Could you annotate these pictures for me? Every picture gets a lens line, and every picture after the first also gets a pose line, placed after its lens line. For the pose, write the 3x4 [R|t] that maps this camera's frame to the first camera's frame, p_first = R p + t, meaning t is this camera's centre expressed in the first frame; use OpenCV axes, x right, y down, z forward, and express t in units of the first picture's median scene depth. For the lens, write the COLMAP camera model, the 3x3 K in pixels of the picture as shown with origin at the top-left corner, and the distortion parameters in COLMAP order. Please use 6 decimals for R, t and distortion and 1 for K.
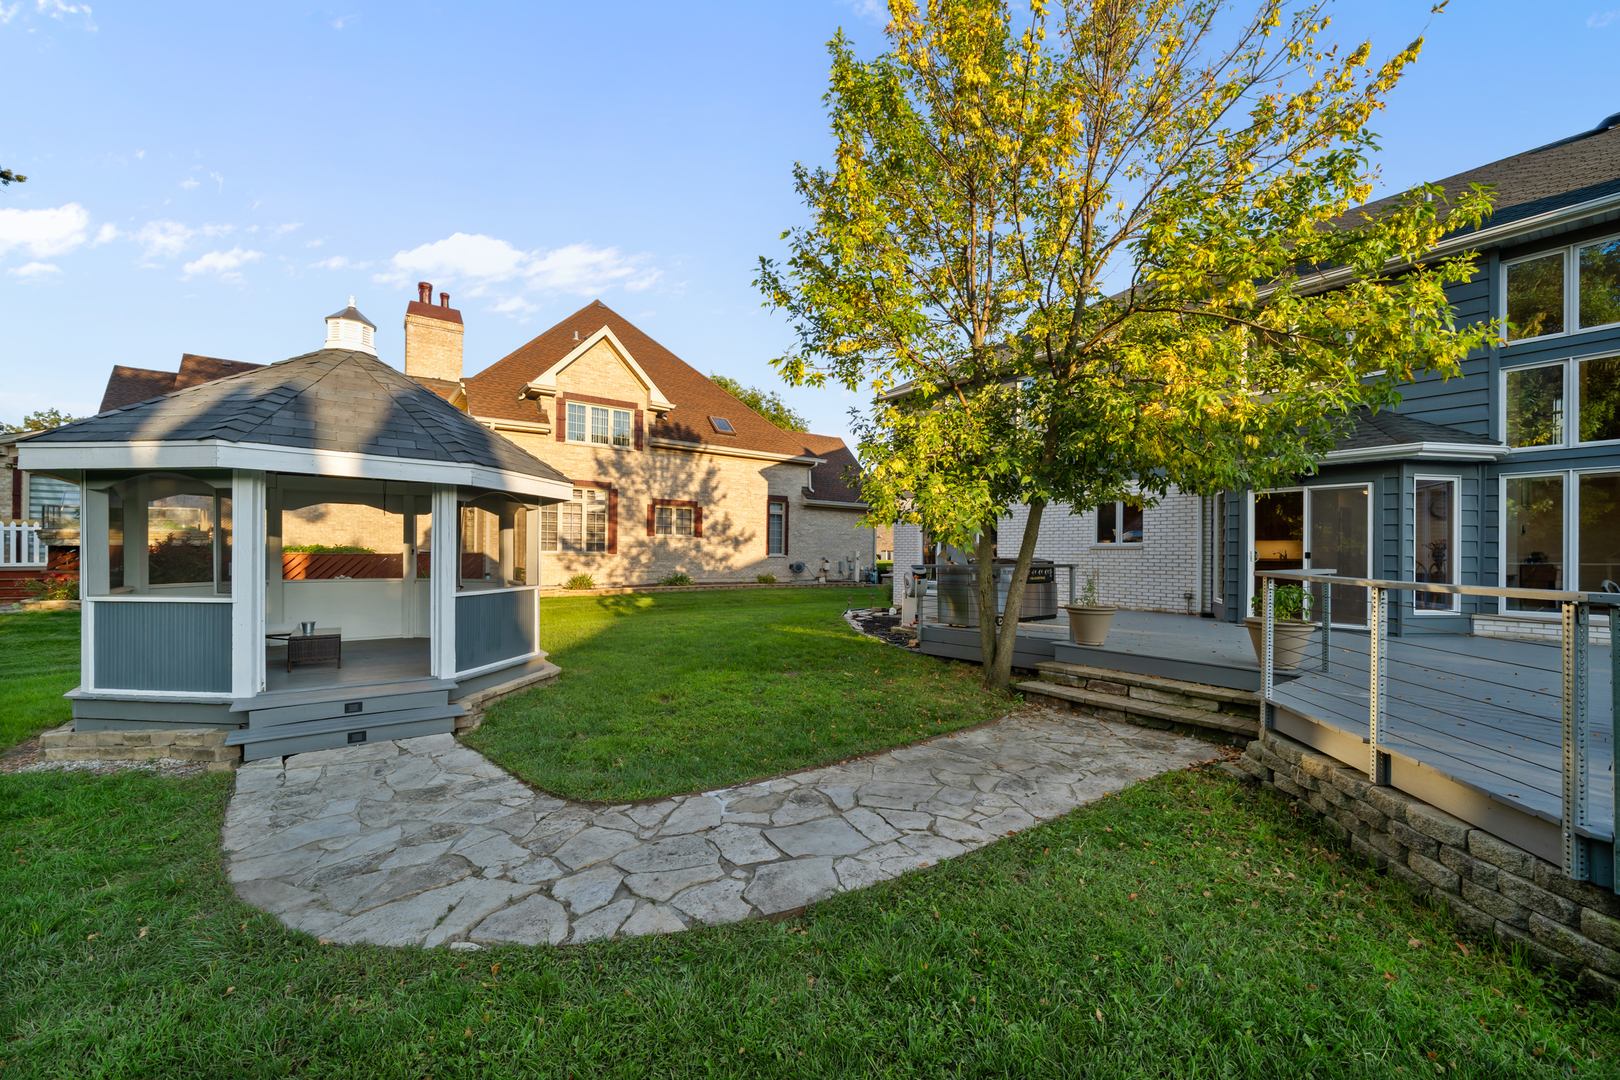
lens RADIAL K [[610.0, 0, 816.2], [0, 610.0, 553.0], [0, 0, 1]] dist [-0.003064, -0.000018]
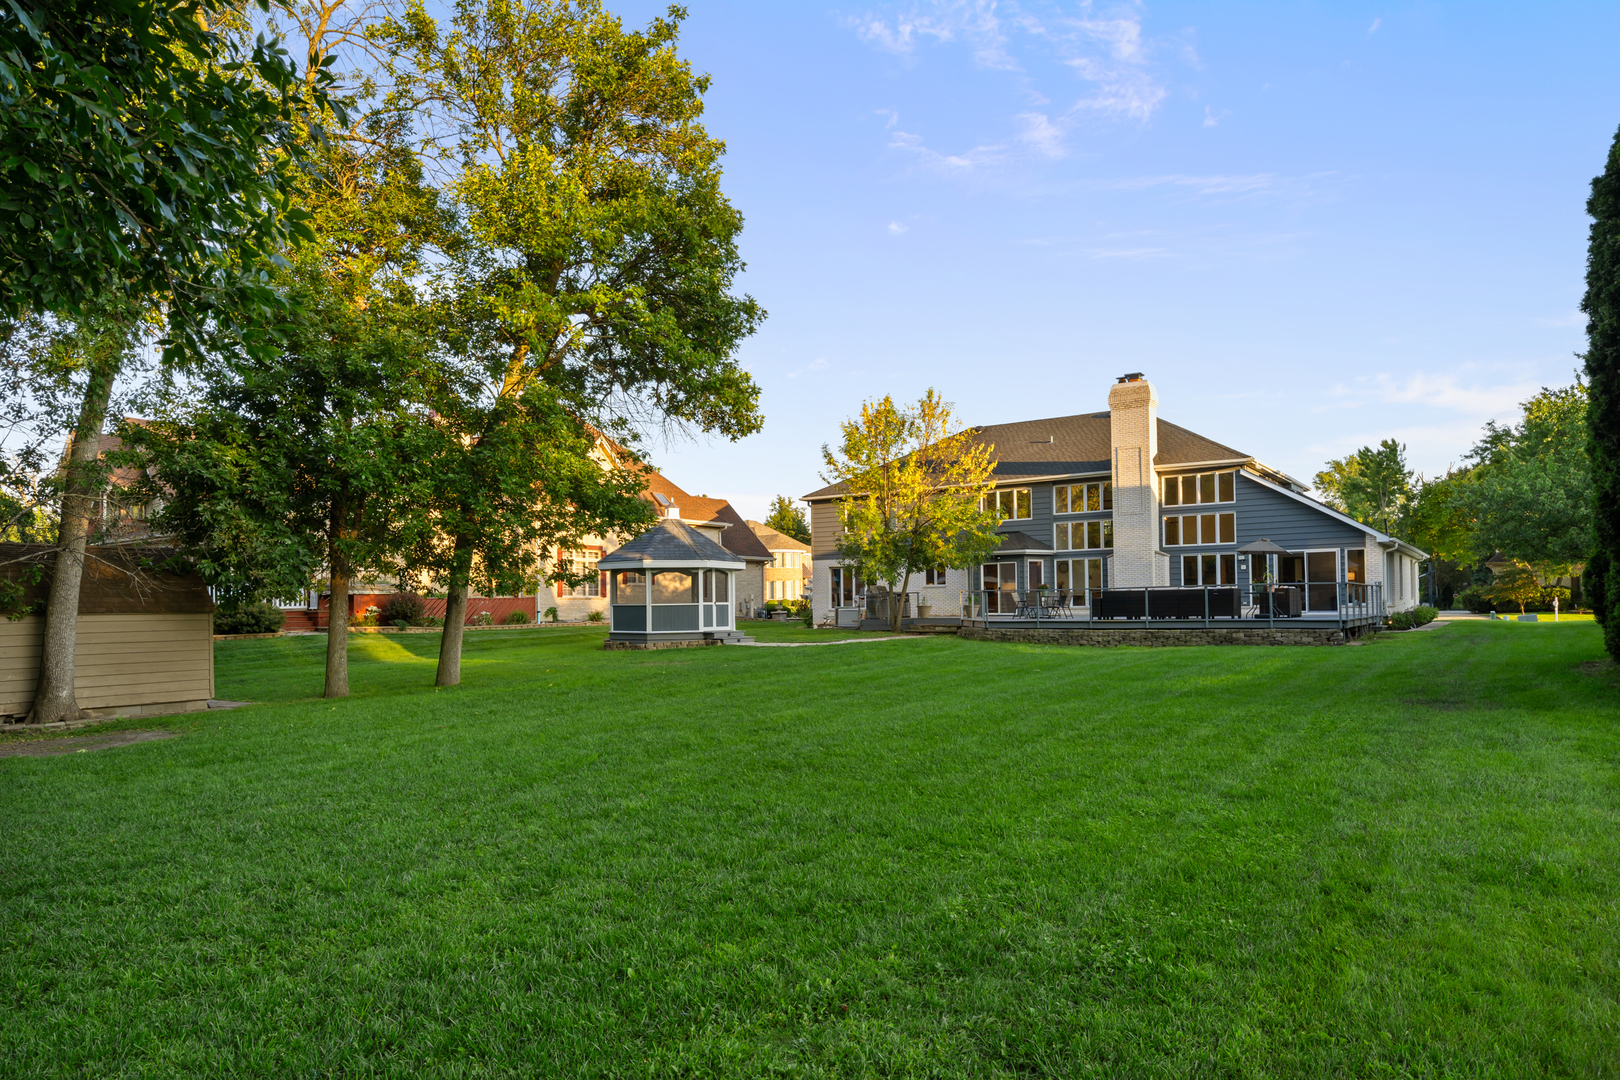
lens RADIAL K [[1015.8, 0, 810.7], [0, 1015.8, 544.4], [0, 0, 1]] dist [0.021226, -0.000004]
pose [[0.950734, 0.000023, 0.310009, -1.443196], [0.018316, 0.998249, -0.056245, 0.047948], [-0.309468, 0.059152, 0.949068, -3.177331]]
